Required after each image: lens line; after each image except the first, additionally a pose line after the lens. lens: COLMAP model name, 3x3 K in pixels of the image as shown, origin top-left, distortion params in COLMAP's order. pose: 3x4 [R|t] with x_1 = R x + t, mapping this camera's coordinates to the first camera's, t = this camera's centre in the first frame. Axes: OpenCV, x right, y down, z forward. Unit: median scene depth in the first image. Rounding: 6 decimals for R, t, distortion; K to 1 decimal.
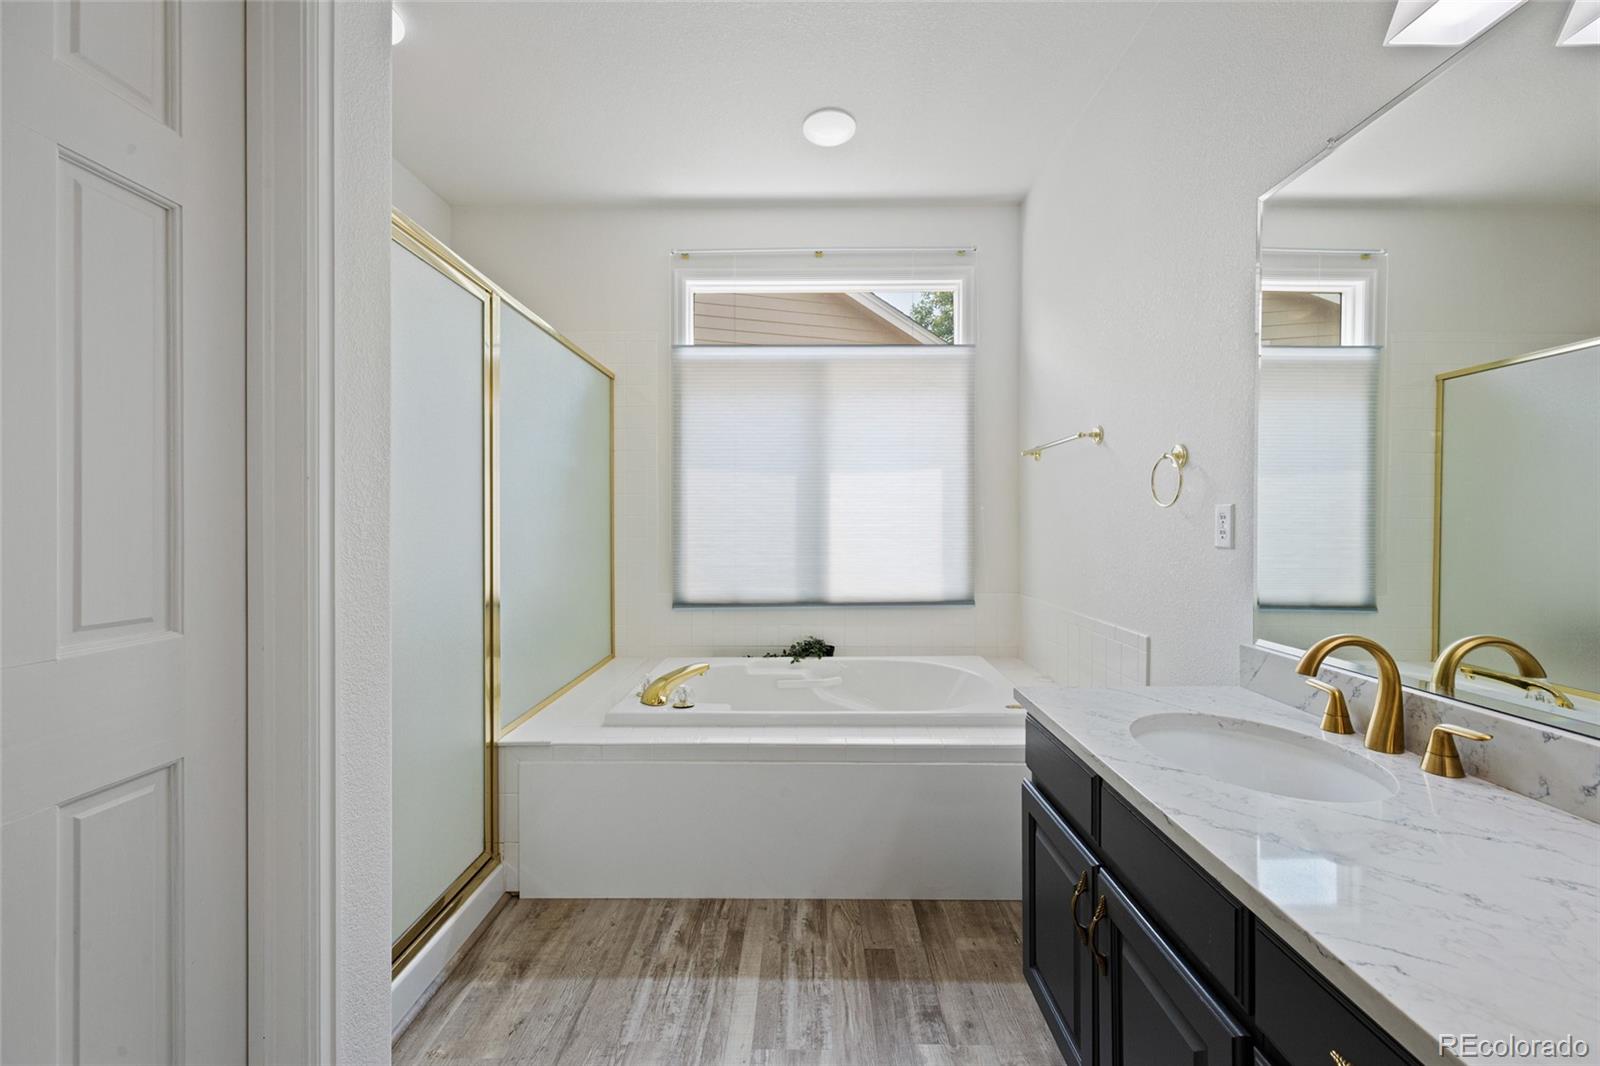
lens RADIAL K [[651.2, 0, 794.6], [0, 651.2, 523.6], [0, 0, 1]] dist [0.005229, 0.000128]
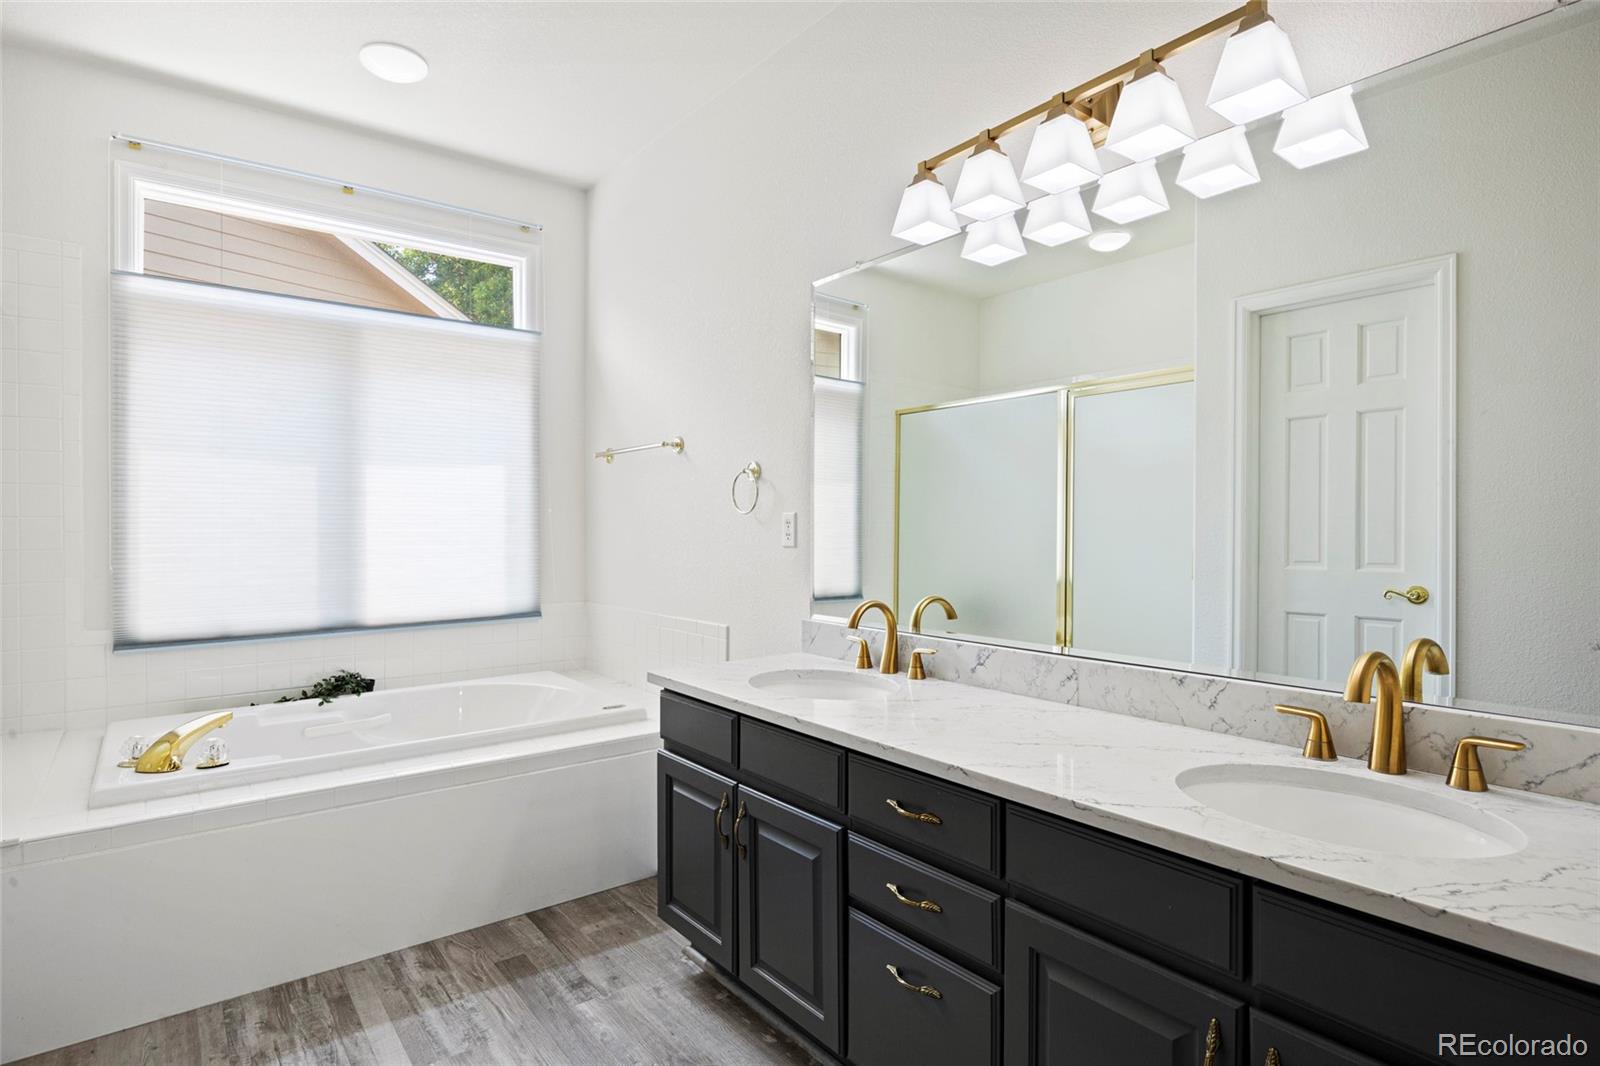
lens RADIAL K [[839.9, 0, 797.7], [0, 839.9, 526.6], [0, 0, 1]] dist [-0.004355, -0.000109]
pose [[0.782128, -0.001208, 0.623116, -0.293751], [0.001723, 0.999998, -0.000223, -0.001443], [-0.623115, 0.001248, 0.782129, -0.244918]]
